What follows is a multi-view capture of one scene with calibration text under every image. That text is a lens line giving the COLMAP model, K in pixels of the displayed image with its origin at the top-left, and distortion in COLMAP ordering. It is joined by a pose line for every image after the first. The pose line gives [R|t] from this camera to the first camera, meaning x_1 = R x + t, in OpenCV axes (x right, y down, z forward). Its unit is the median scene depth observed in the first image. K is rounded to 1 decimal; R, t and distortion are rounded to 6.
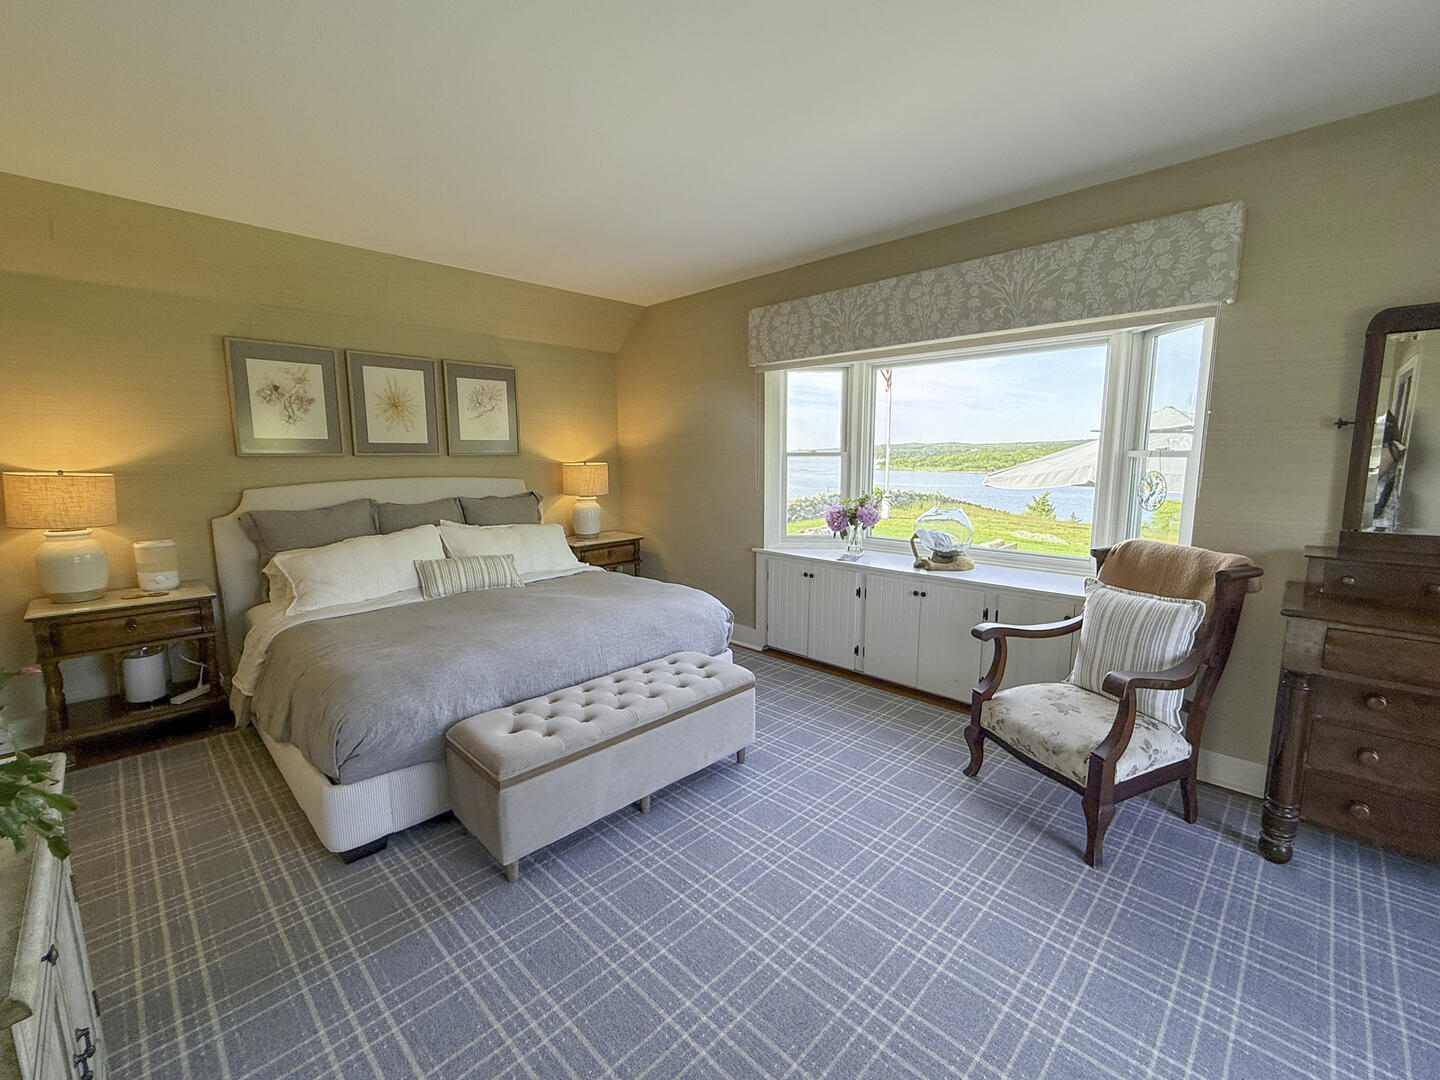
lens RADIAL K [[601.4, 0, 720.0], [0, 601.4, 540.0], [0, 0, 1]] dist [-0.017006, -0.000002]
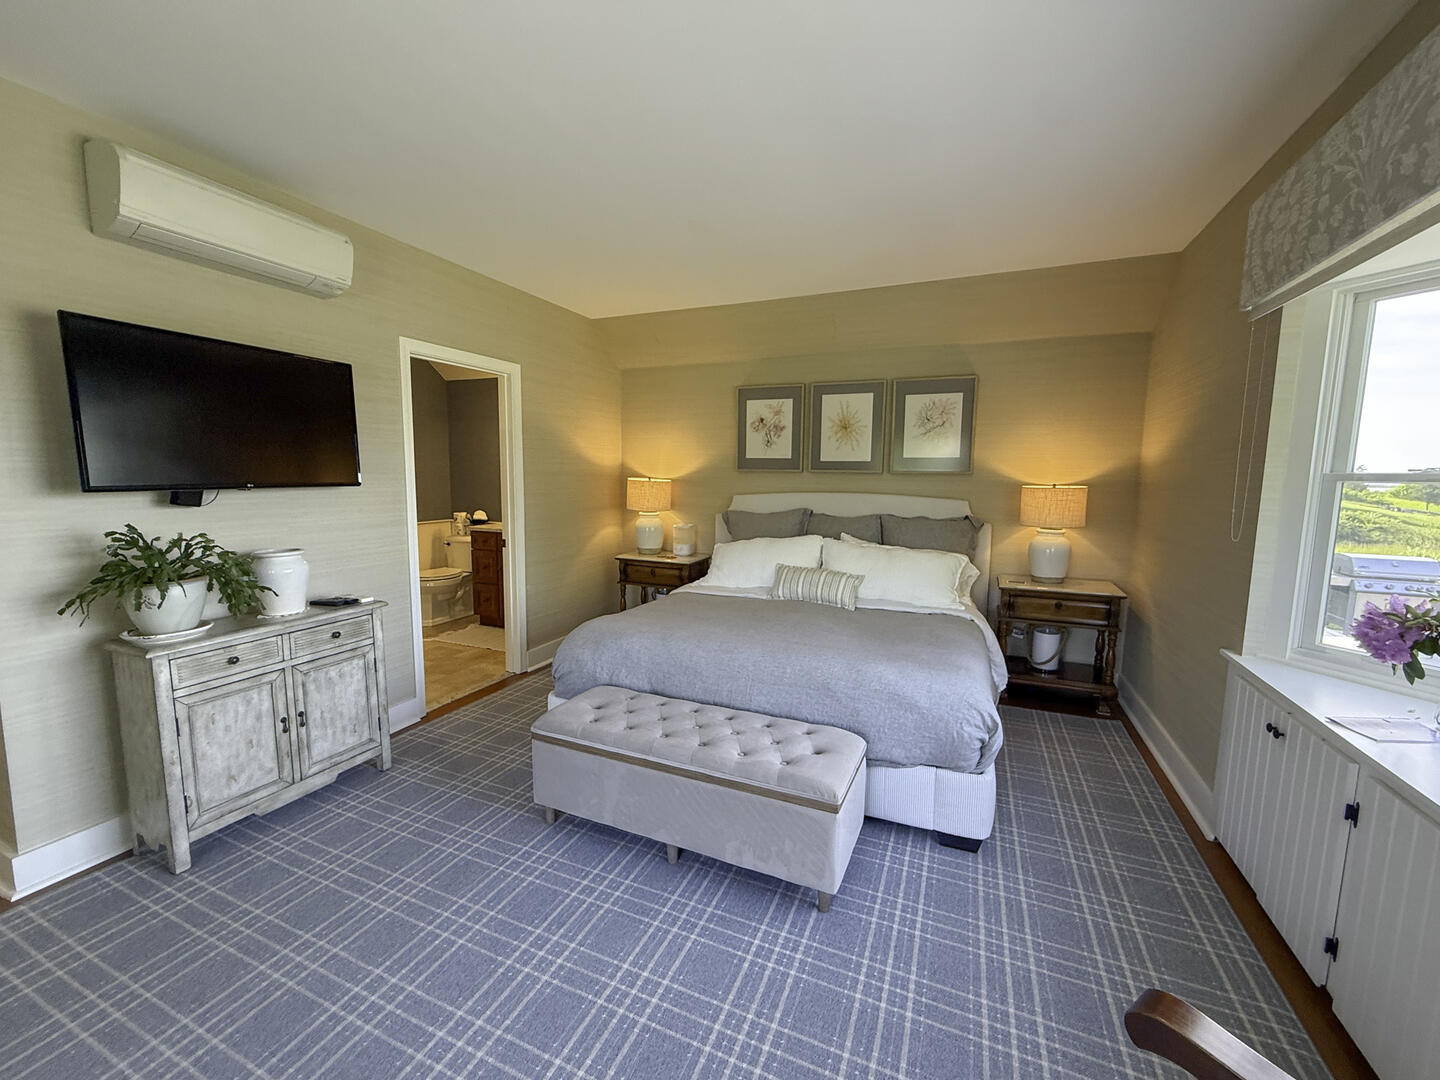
lens RADIAL K [[581.5, 0, 718.4], [0, 581.5, 539.5], [0, 0, 1]] dist [-0.002085, -0.000042]
pose [[0.361031, 0.113103, -0.925670, 0.403203], [-0.144494, 0.987415, 0.064291, -0.057218], [0.921291, 0.110543, 0.372830, 0.418795]]
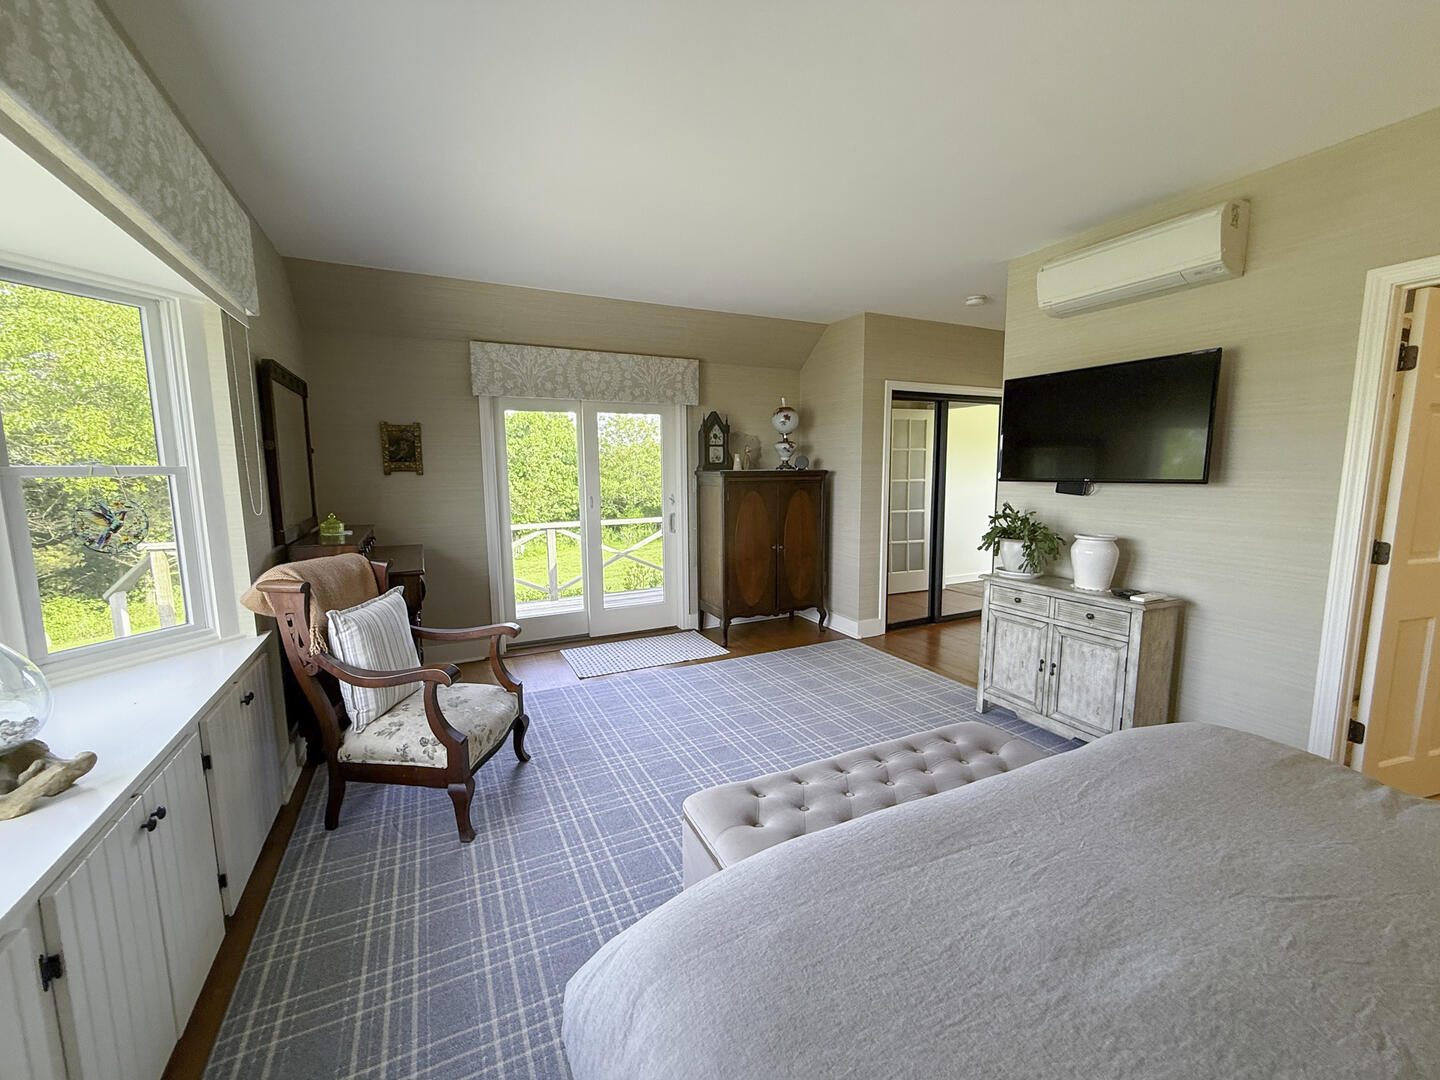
lens RADIAL K [[581.5, 0, 718.4], [0, 581.5, 539.5], [0, 0, 1]] dist [-0.002085, -0.000042]
pose [[-0.944599, -0.029229, 0.326923, -0.117862], [0.057343, 0.966013, 0.252054, -0.143966], [-0.323179, 0.256837, -0.910818, 1.033136]]
